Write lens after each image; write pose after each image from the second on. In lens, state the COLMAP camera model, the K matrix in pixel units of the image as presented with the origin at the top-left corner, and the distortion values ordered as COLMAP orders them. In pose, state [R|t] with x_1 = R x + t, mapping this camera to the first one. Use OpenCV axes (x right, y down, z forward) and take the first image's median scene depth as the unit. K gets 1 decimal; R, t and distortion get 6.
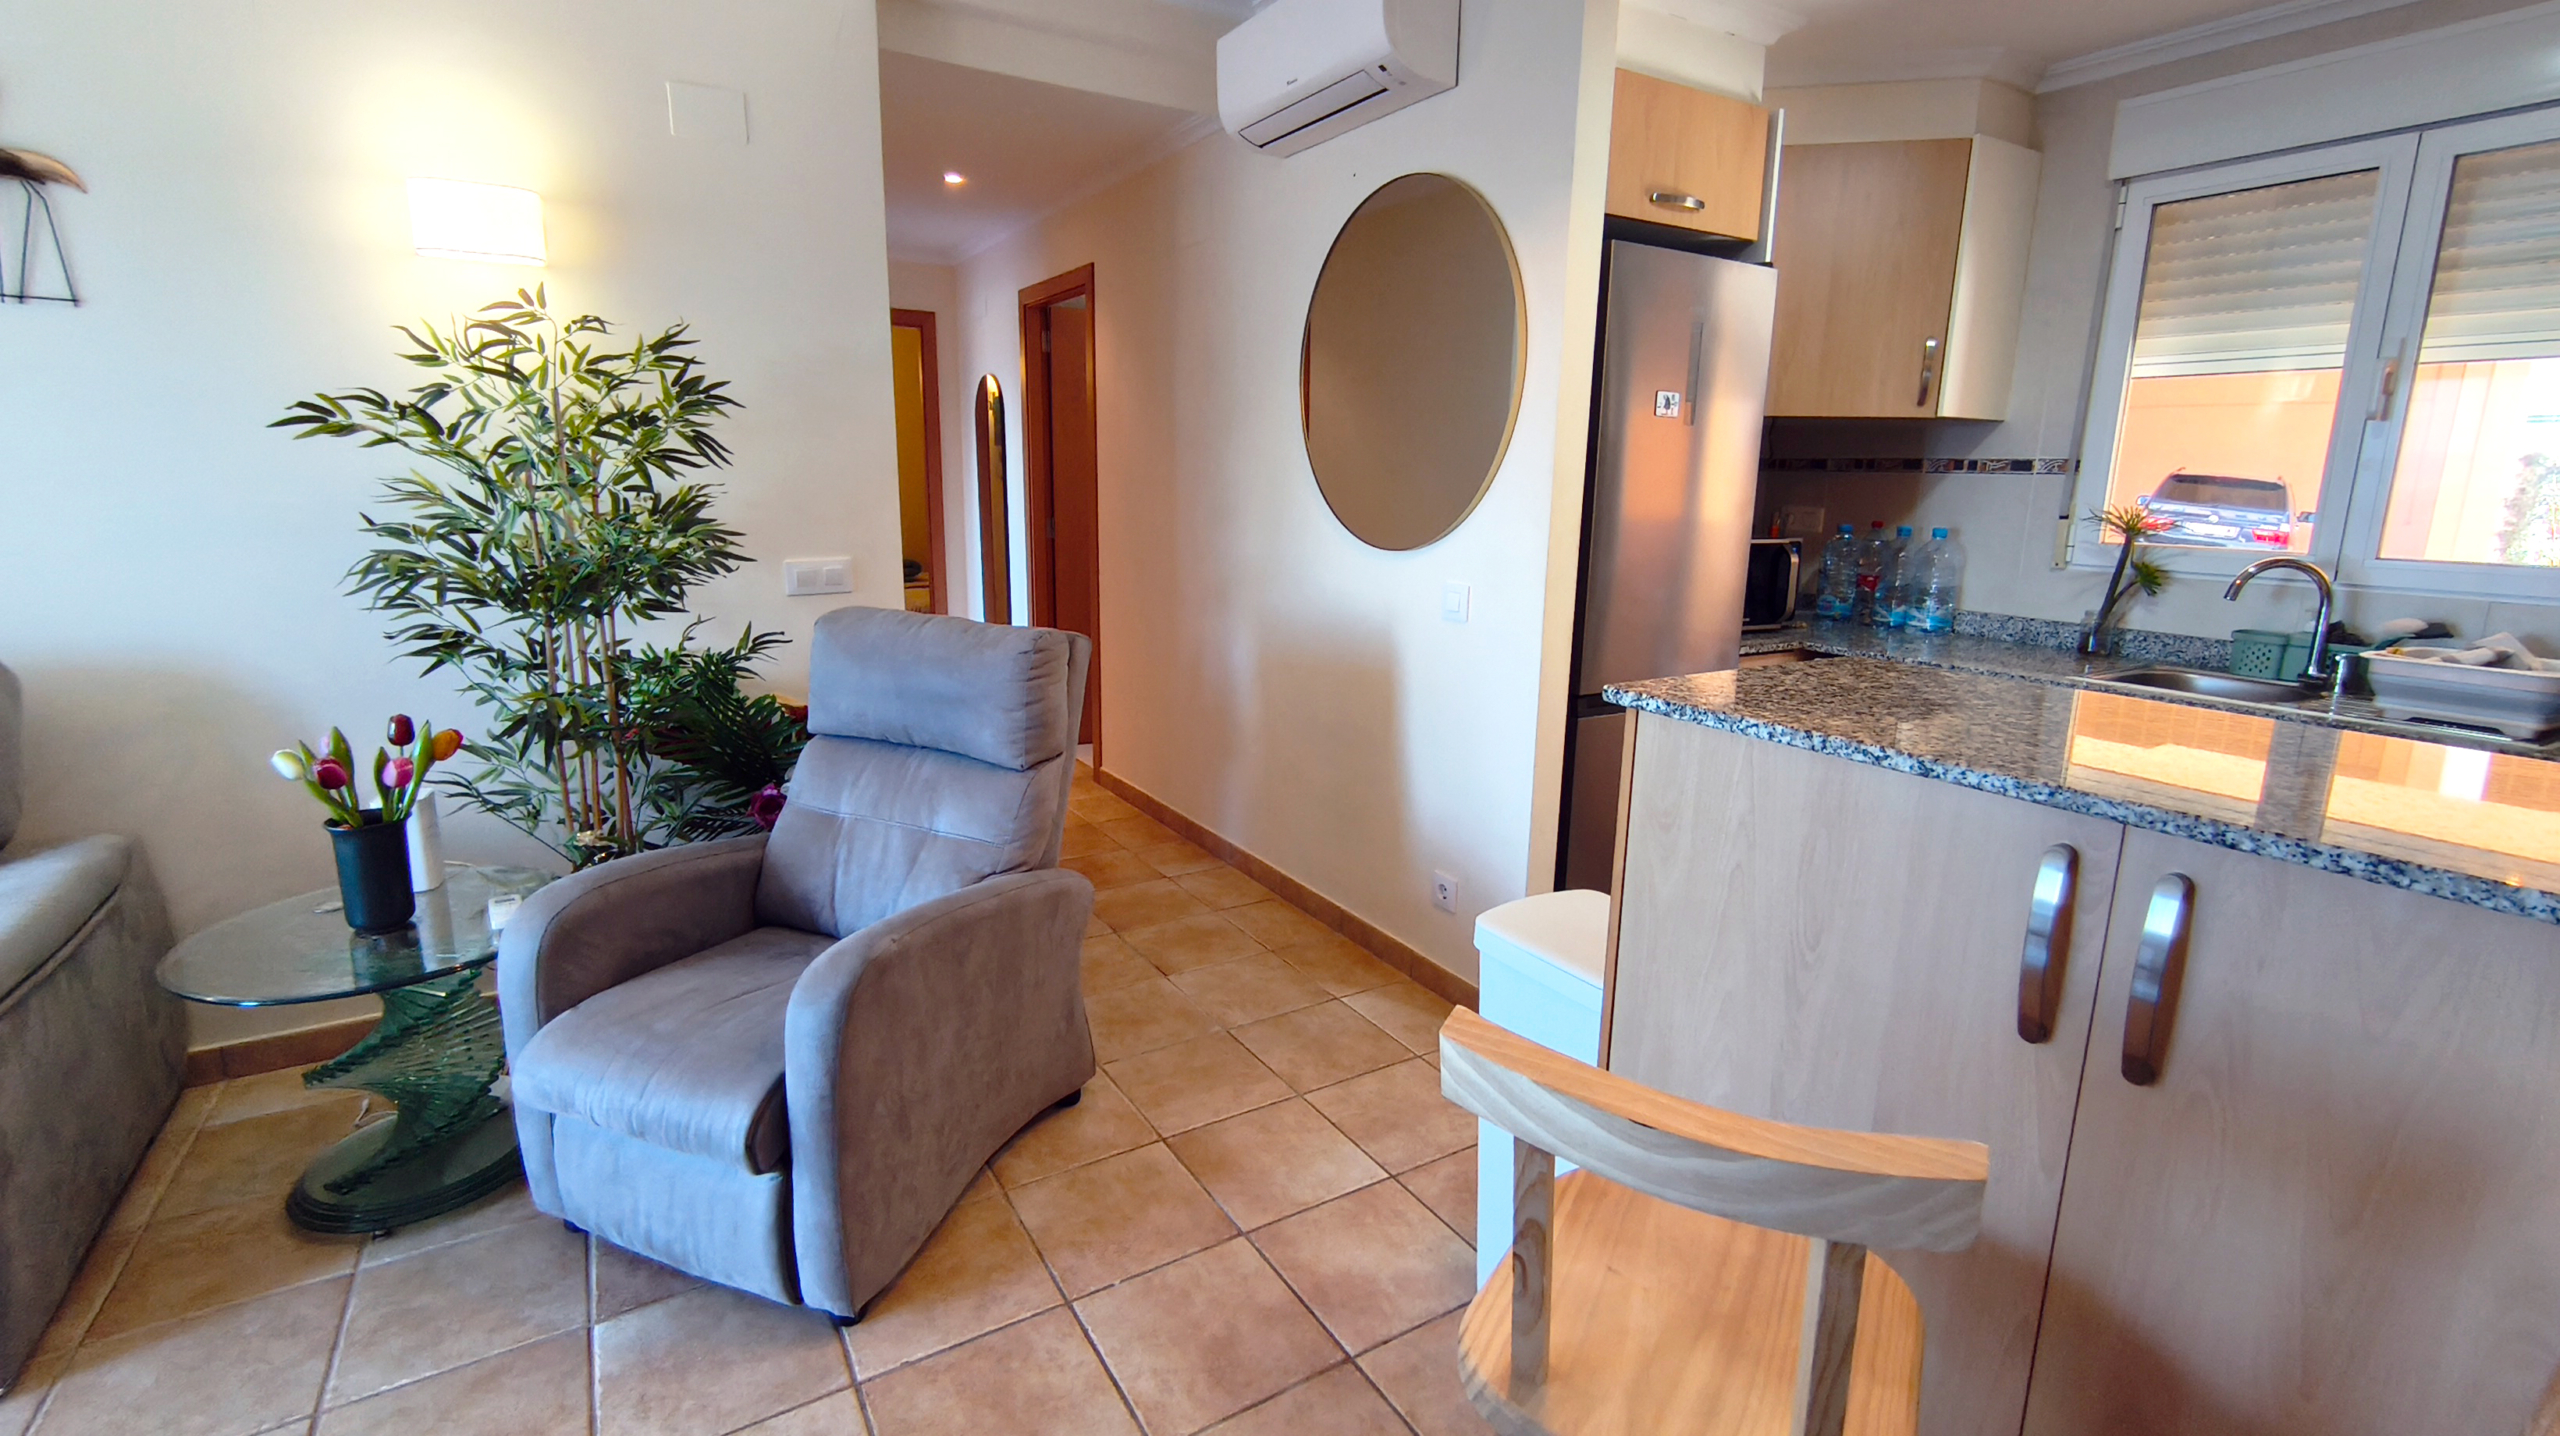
lens RADIAL K [[1113.4, 0, 1279.9], [0, 1113.4, 702.1], [0, 0, 1]] dist [-0.002595, 0.000909]
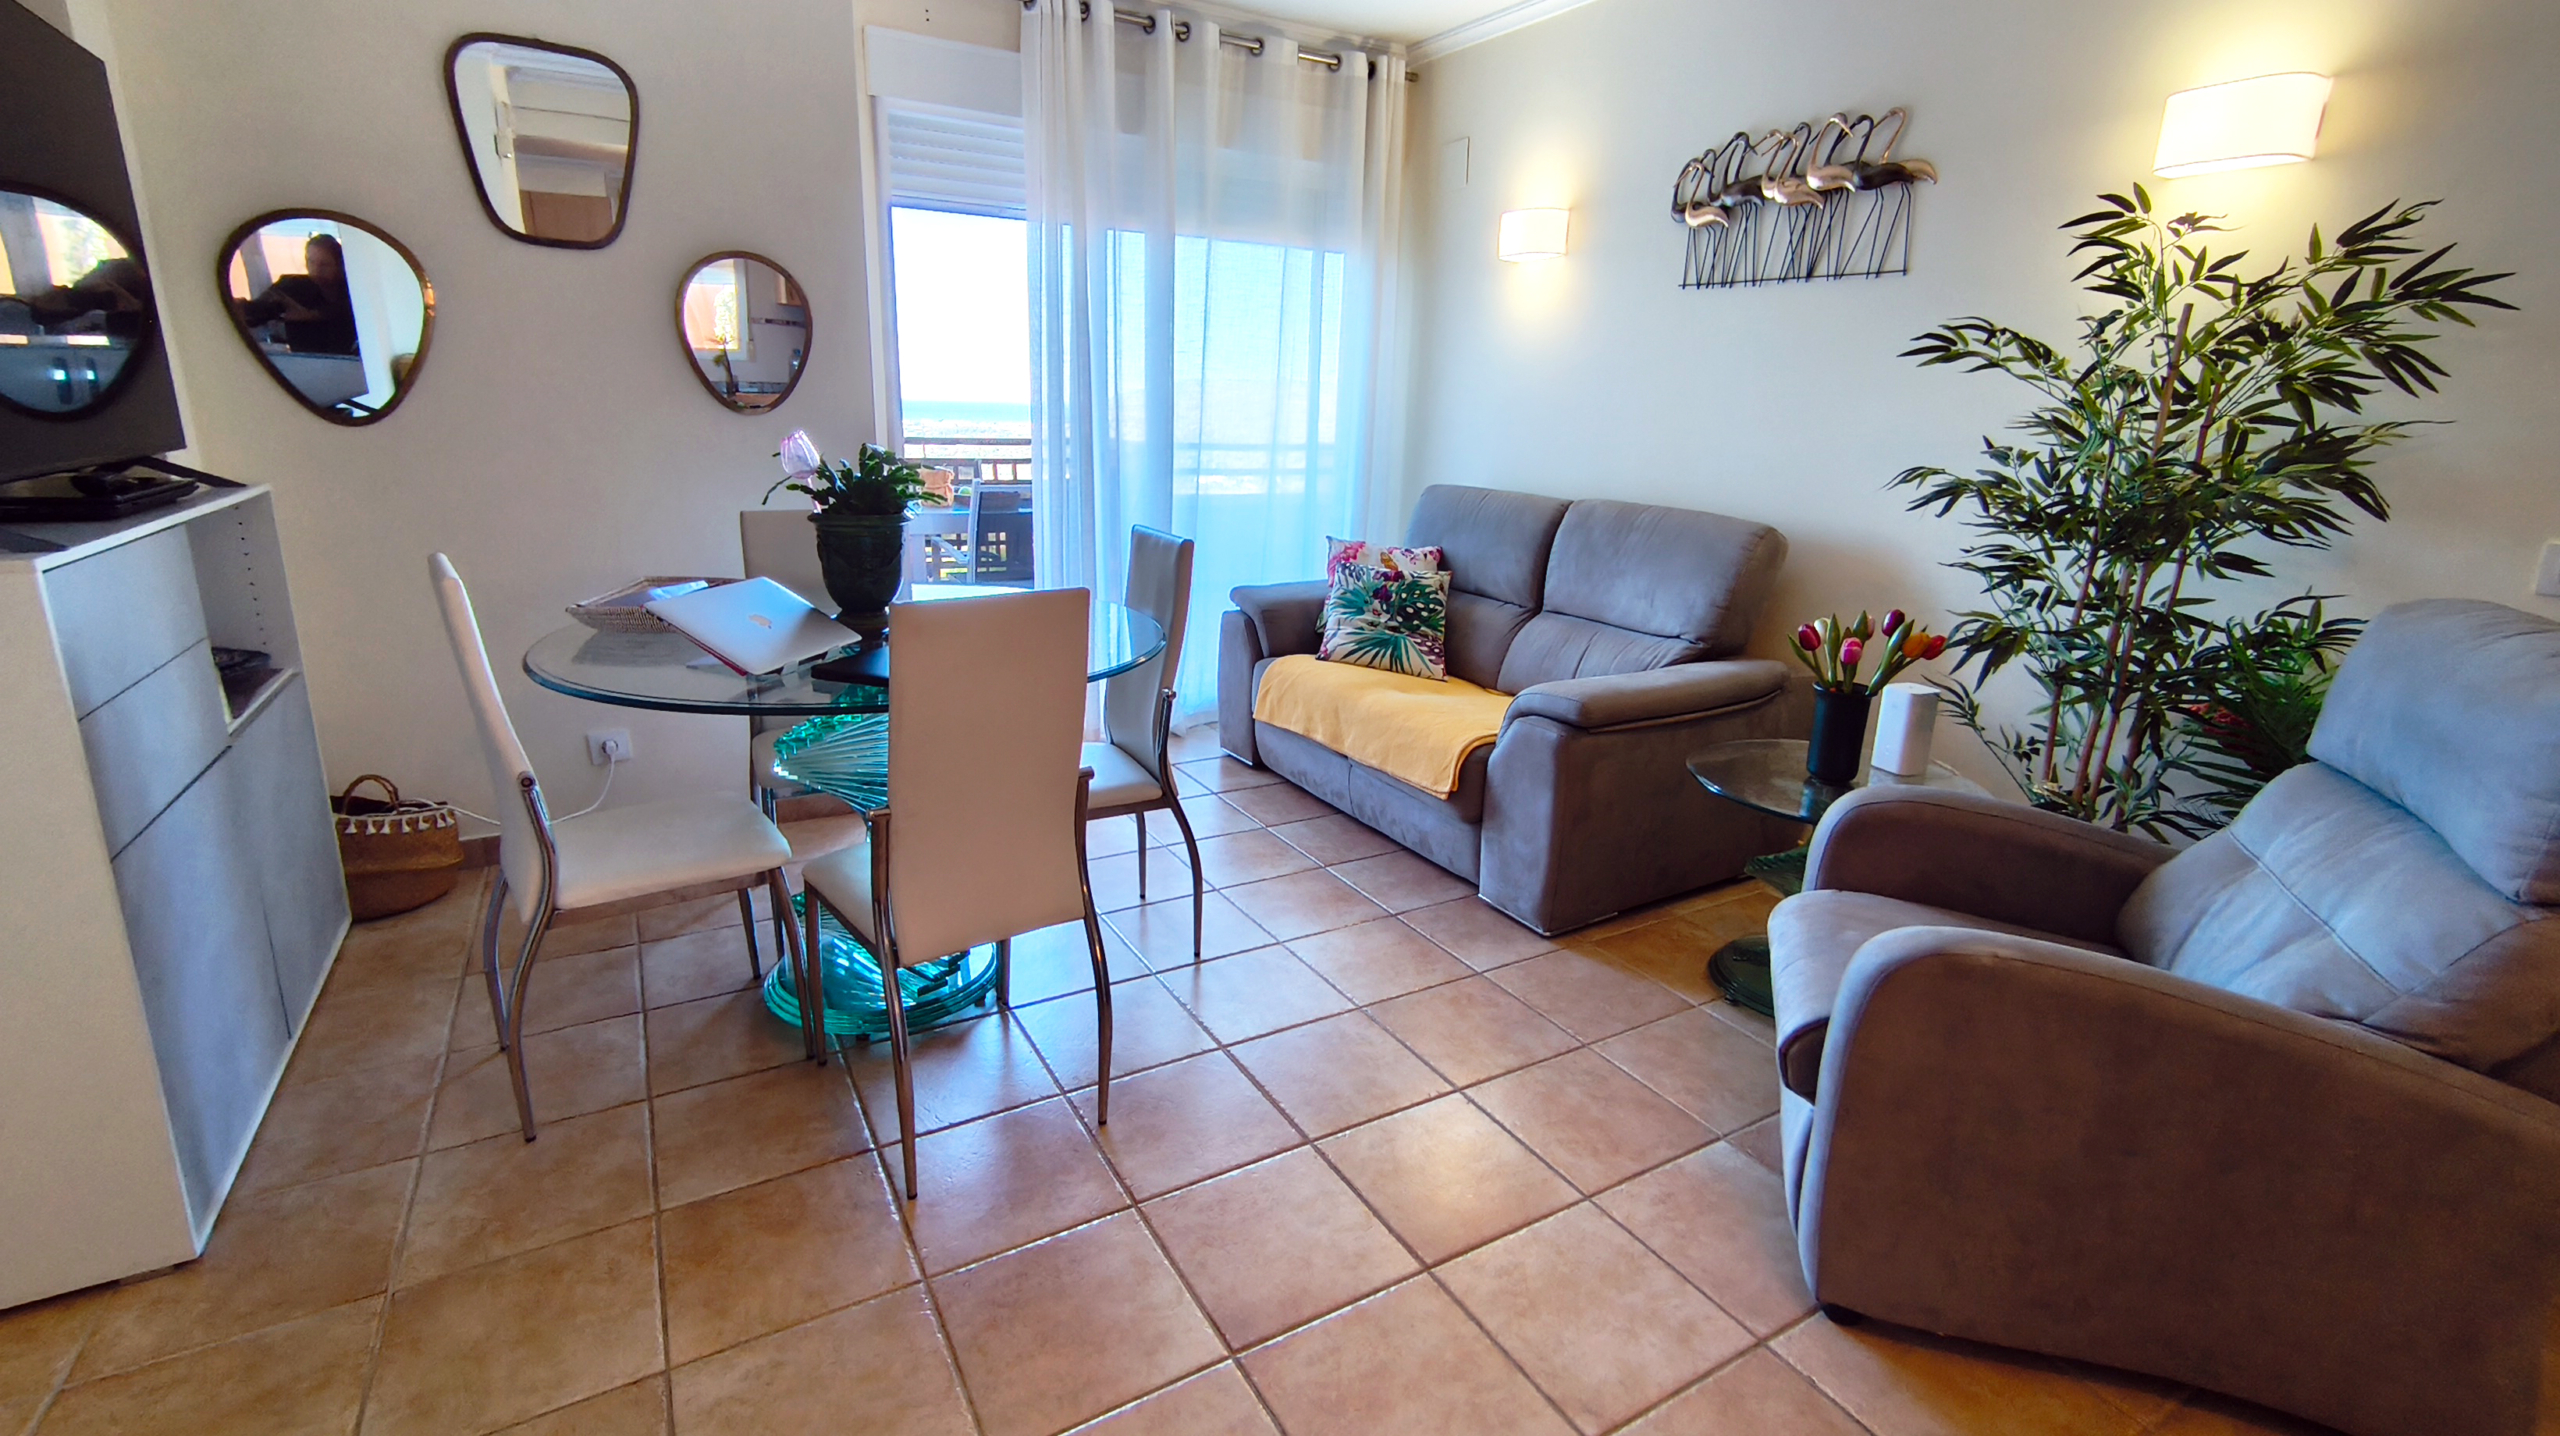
lens RADIAL K [[1113.4, 0, 1281.6], [0, 1113.4, 705.1], [0, 0, 1]] dist [-0.002595, 0.000909]
pose [[-0.024578, 0.242850, -0.969753, 0.326511], [-0.231919, 0.942196, 0.241827, -0.025636], [0.972424, 0.230848, 0.033164, 0.346769]]
